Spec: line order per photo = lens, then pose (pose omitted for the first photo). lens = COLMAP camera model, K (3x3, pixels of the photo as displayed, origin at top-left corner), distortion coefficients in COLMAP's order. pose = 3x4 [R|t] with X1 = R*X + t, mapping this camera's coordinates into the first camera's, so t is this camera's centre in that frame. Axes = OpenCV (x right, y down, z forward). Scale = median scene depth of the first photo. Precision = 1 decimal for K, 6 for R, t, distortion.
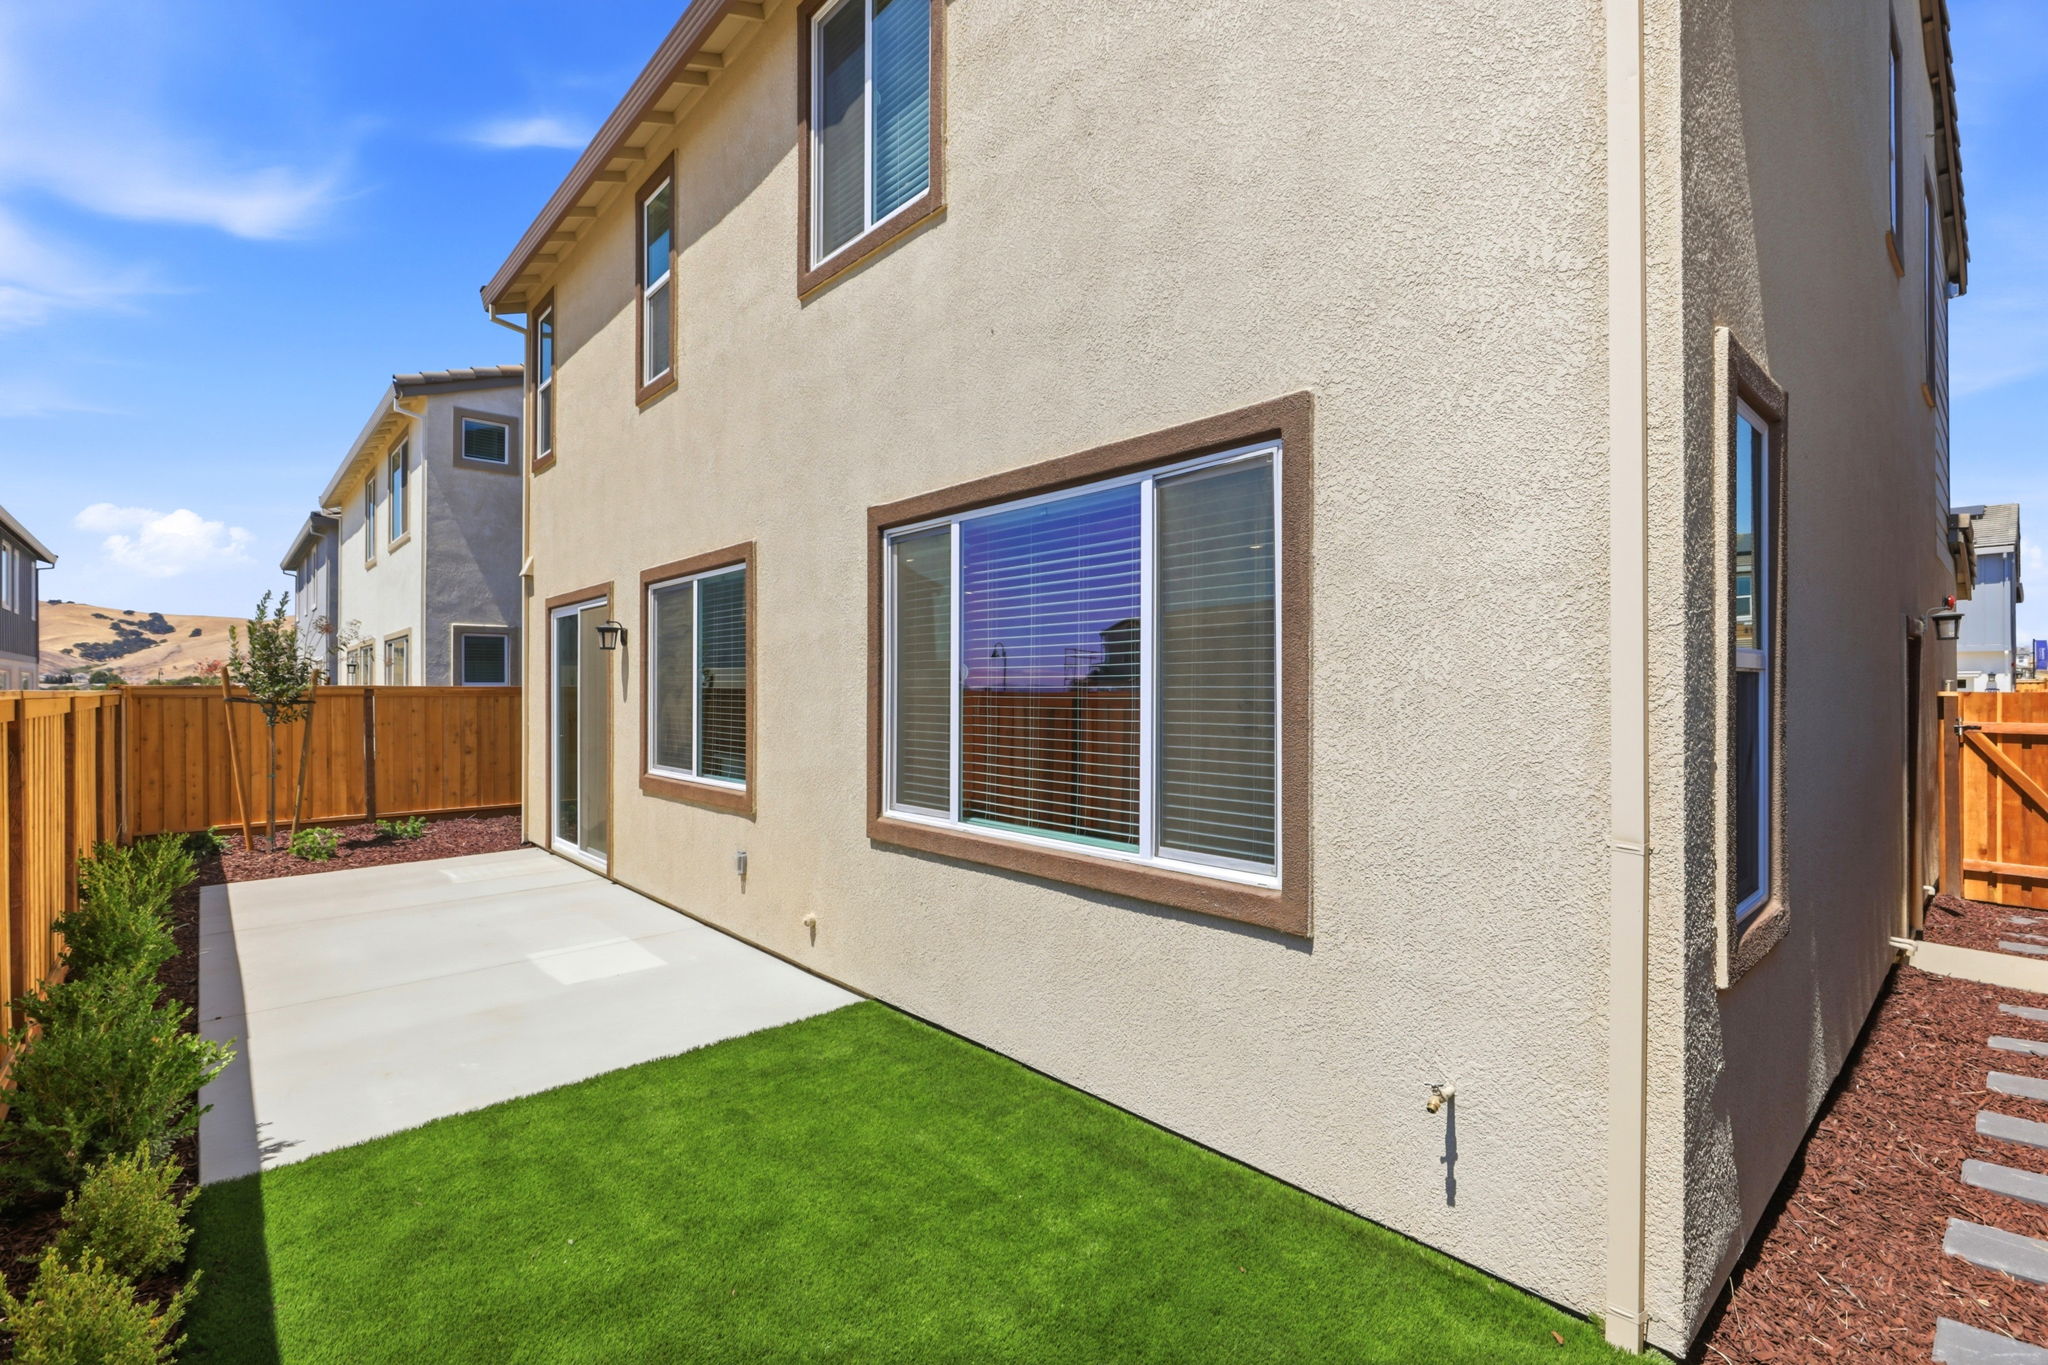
lens RADIAL K [[929.1, 0, 1029.2], [0, 929.1, 689.2], [0, 0, 1]] dist [-0.000552, -0.001799]
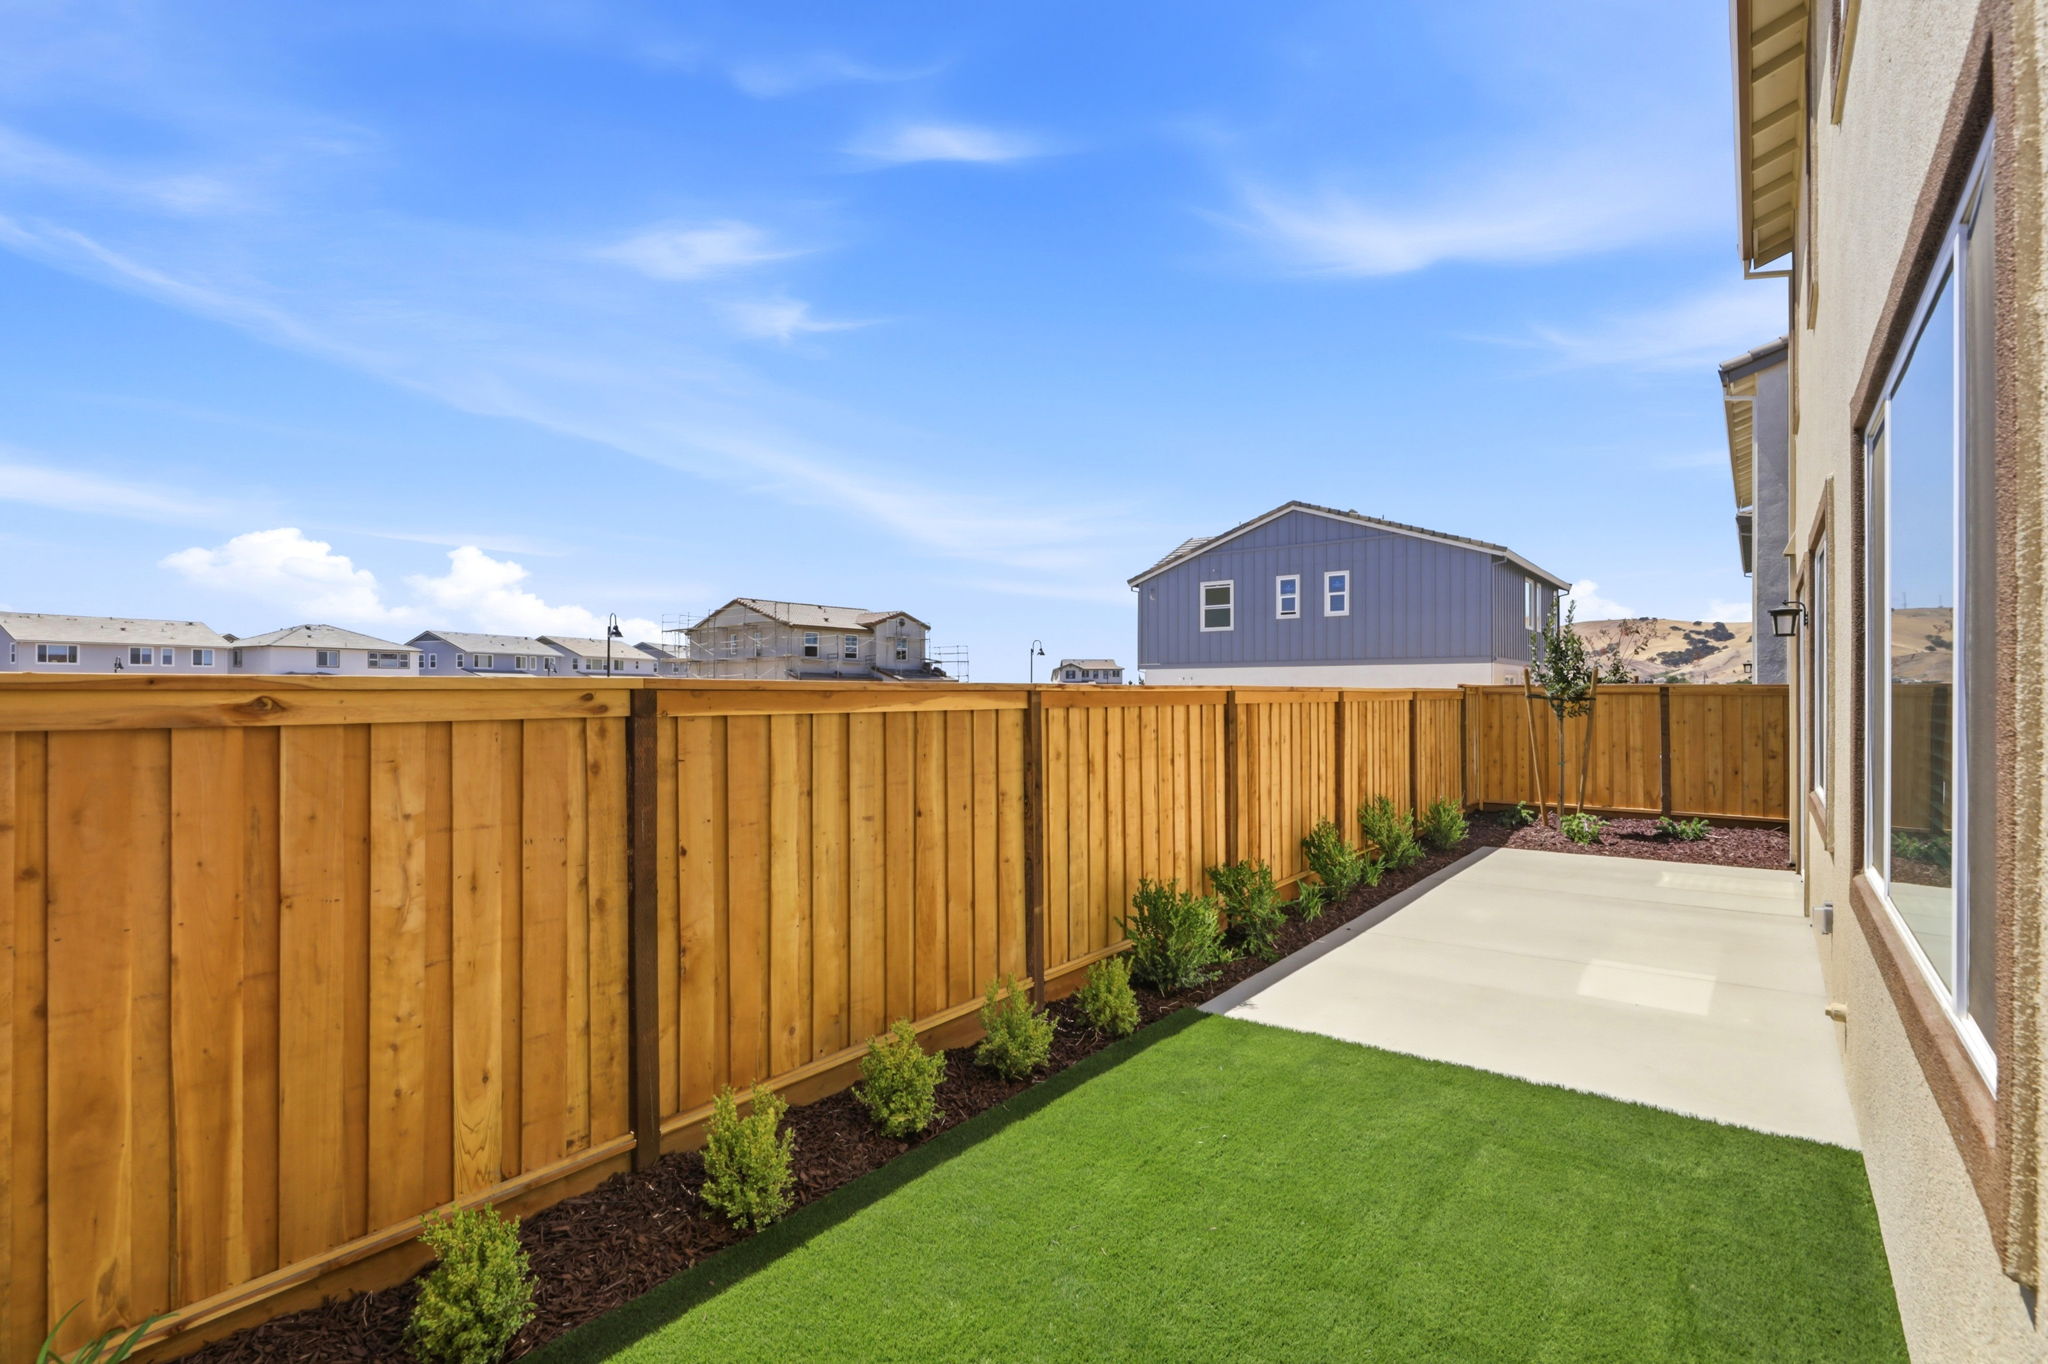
lens RADIAL K [[929.1, 0, 1028.7], [0, 929.1, 686.8], [0, 0, 1]] dist [-0.000552, -0.001799]
pose [[0.175415, -0.002822, -0.984491, 0.187496], [-0.002225, 0.999992, -0.003262, 0.004726], [0.984492, 0.002763, 0.175407, 0.154845]]
